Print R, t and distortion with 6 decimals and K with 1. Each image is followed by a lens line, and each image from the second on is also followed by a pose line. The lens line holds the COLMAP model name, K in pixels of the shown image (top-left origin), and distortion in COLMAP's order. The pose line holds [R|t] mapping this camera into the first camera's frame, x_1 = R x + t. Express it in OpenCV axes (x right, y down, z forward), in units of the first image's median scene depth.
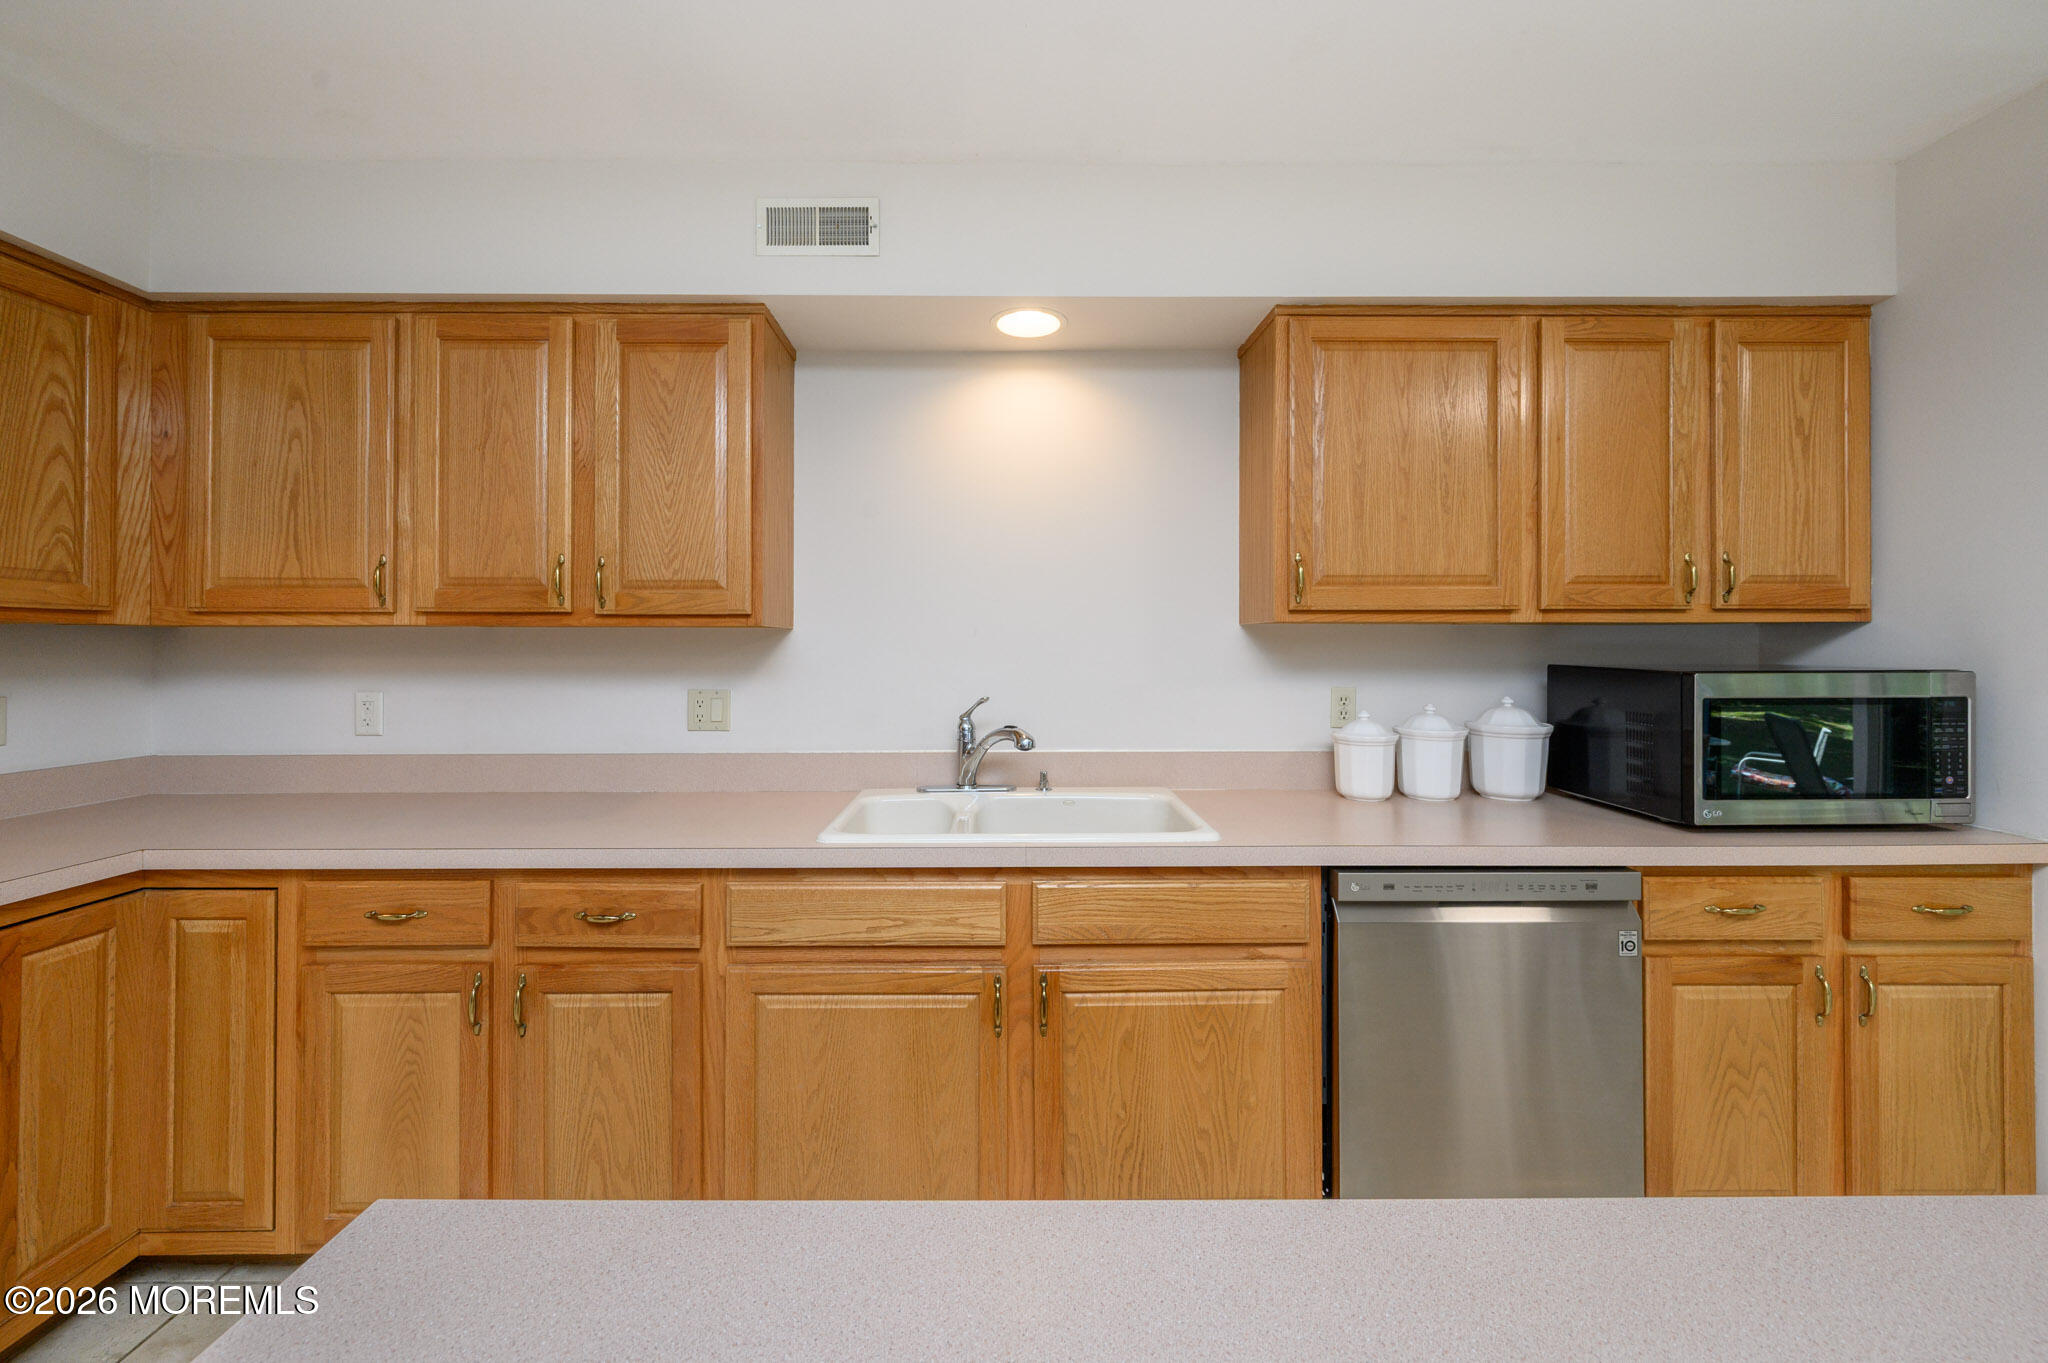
lens RADIAL K [[812.4, 0, 1008.4], [0, 812.4, 643.8], [0, 0, 1]] dist [-0.001450, -0.000284]
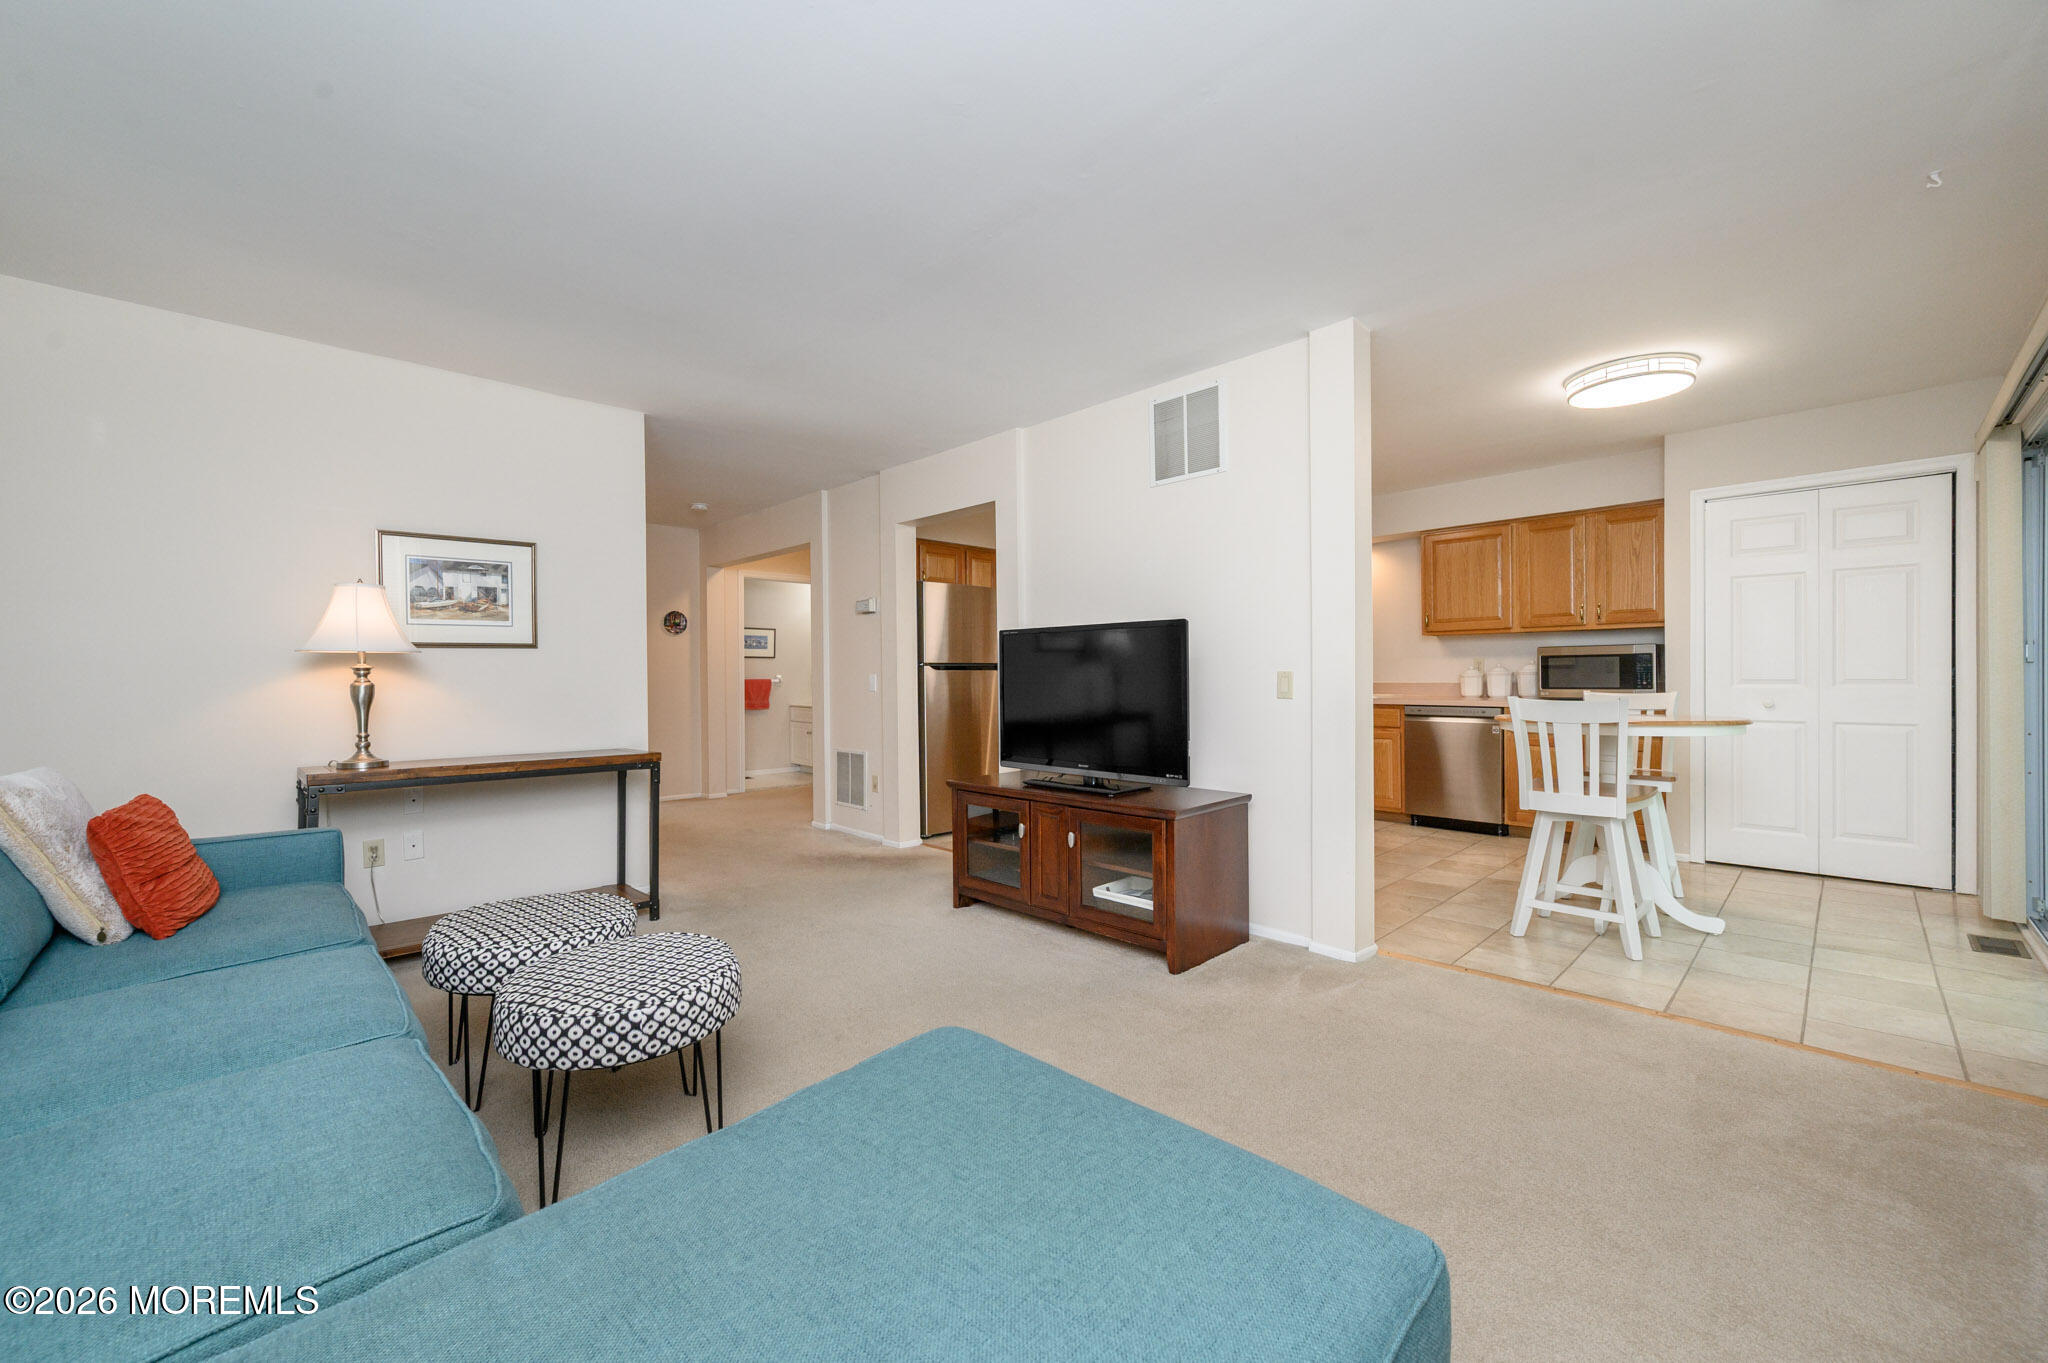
lens RADIAL K [[804.2, 0, 1016.4], [0, 804.2, 675.8], [0, 0, 1]] dist [-0.000215, -0.000006]
pose [[0.688309, 0.014416, -0.725274, 1.493920], [0.010369, 0.999505, 0.029707, 0.021115], [0.725344, -0.027968, 0.687819, -2.213454]]
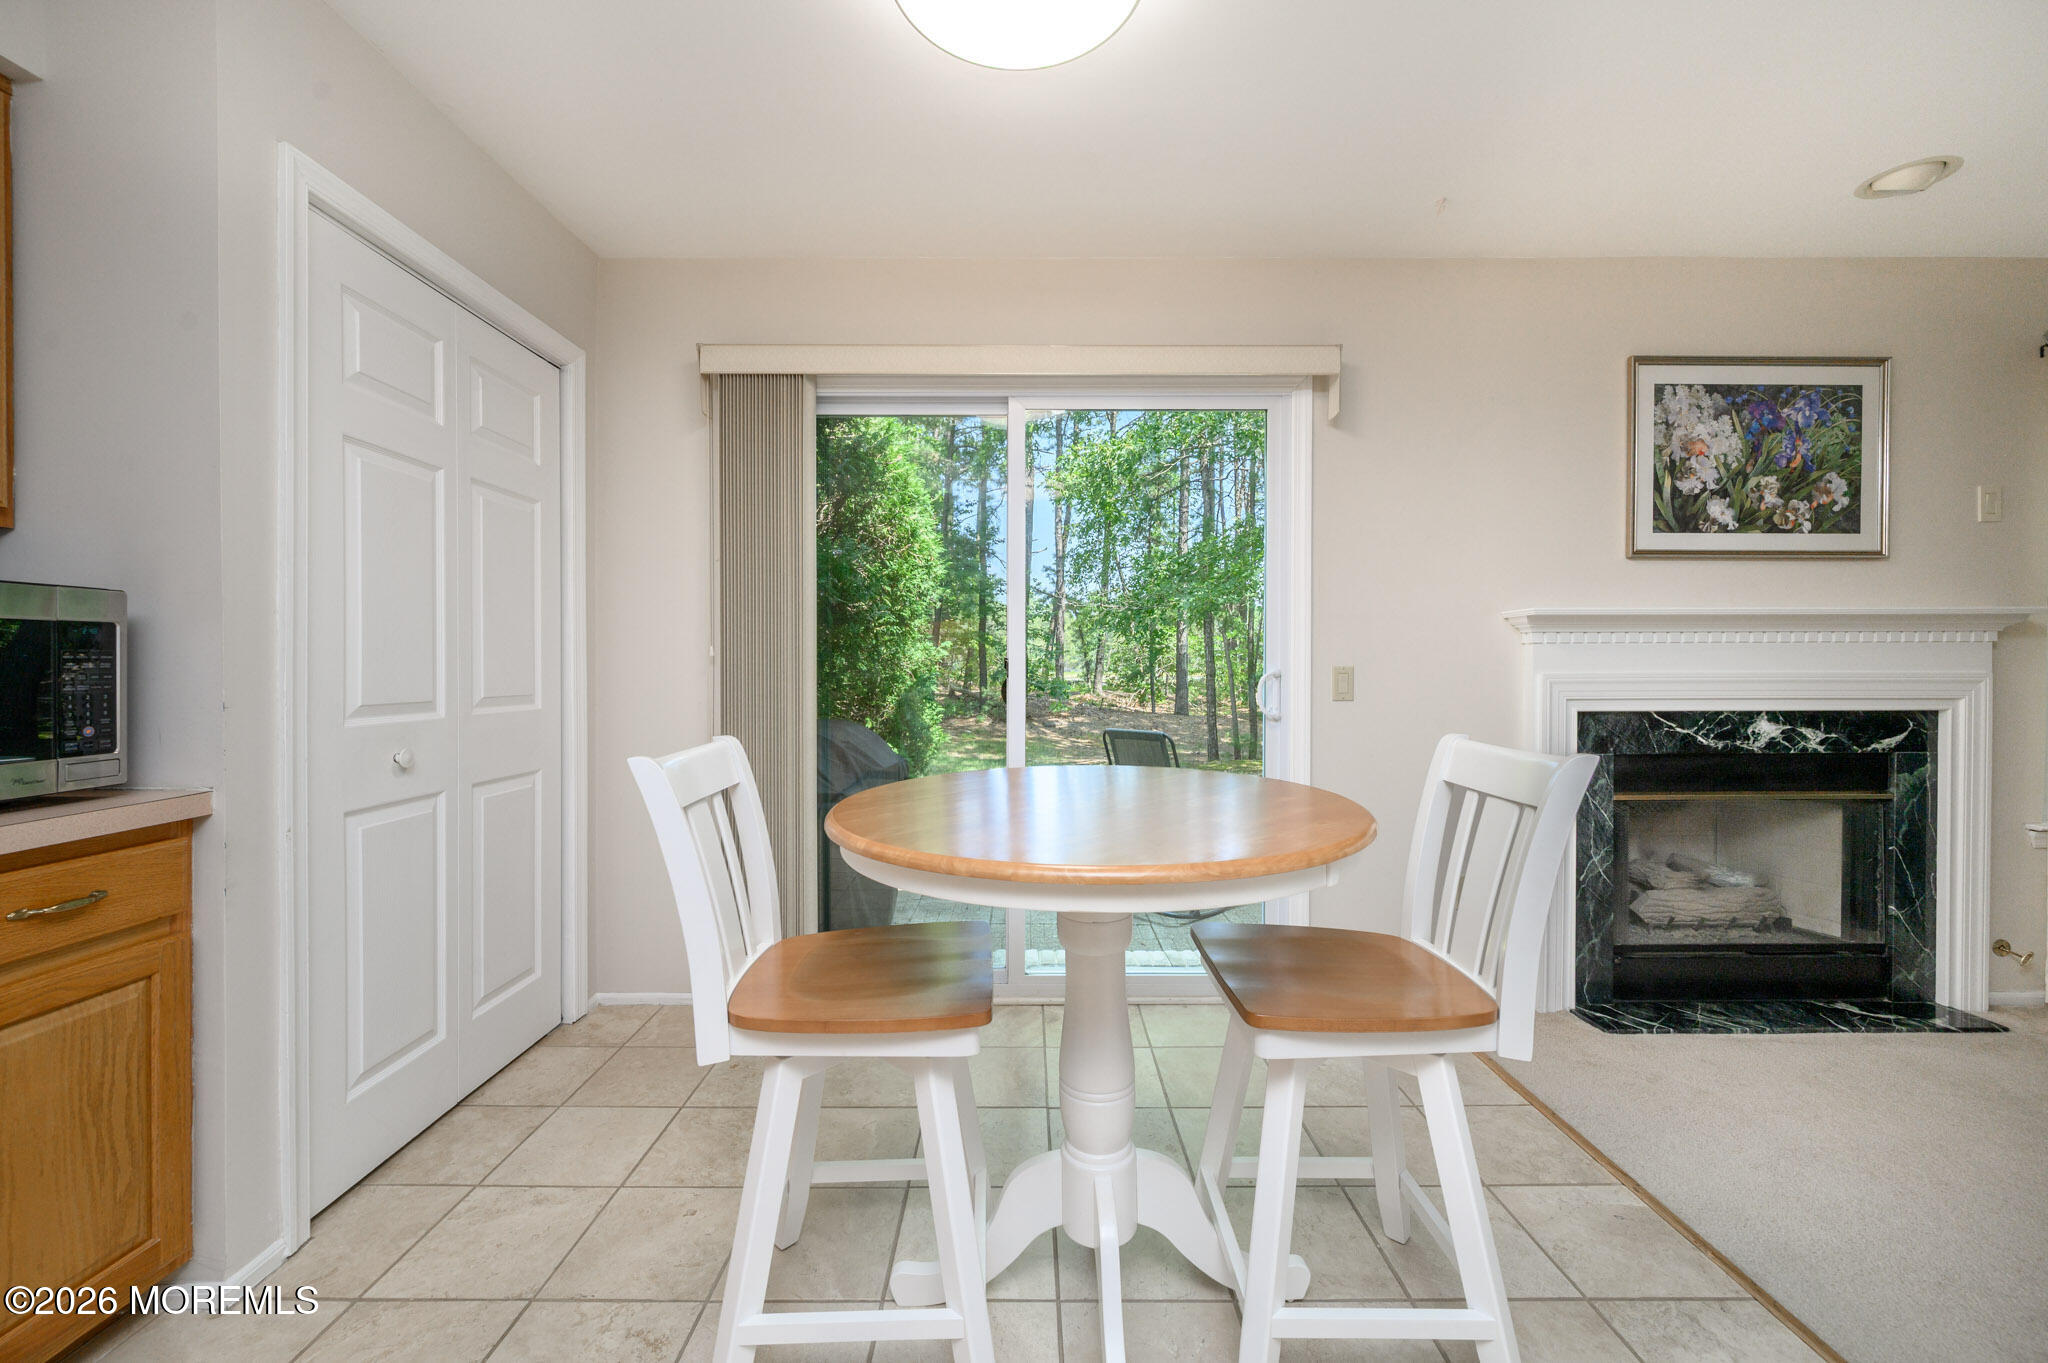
lens RADIAL K [[804.2, 0, 1016.4], [0, 804.2, 675.8], [0, 0, 1]] dist [-0.000215, -0.000006]
pose [[0.013176, -0.012831, 0.999831, 0.373177], [-0.012296, 0.999840, 0.012993, 0.084695], [-0.999838, -0.012465, 0.013016, 0.108486]]
